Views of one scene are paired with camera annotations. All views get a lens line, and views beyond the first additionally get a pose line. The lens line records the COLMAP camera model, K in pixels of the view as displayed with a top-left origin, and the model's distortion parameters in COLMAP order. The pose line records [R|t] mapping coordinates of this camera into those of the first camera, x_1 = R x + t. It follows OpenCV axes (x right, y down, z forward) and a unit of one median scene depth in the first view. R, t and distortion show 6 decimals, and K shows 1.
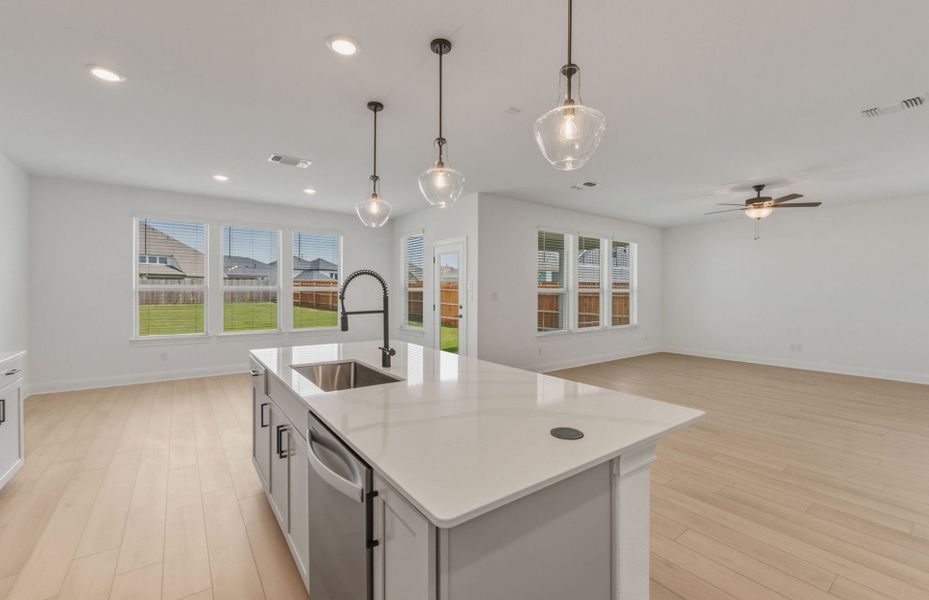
lens RADIAL K [[390.0, 0, 465.9], [0, 390.0, 289.7], [0, 0, 1]] dist [-0.001636, -0.000096]
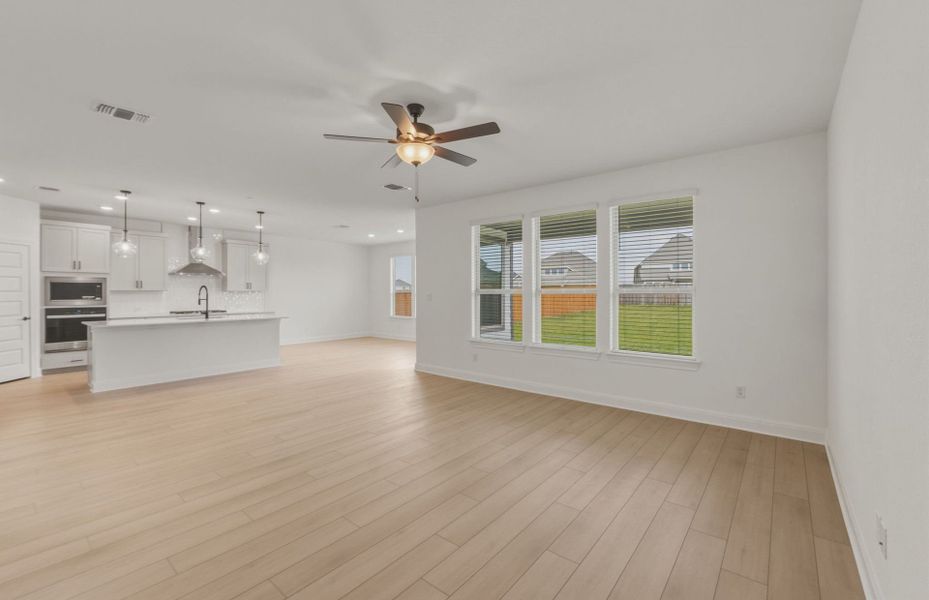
lens RADIAL K [[390.0, 0, 465.9], [0, 390.0, 289.7], [0, 0, 1]] dist [-0.001636, -0.000096]
pose [[0.255724, -0.012157, -0.966673, 0.966607], [0.004394, 0.999925, -0.011413, 0.007112], [0.966740, -0.001329, 0.255758, 0.677595]]
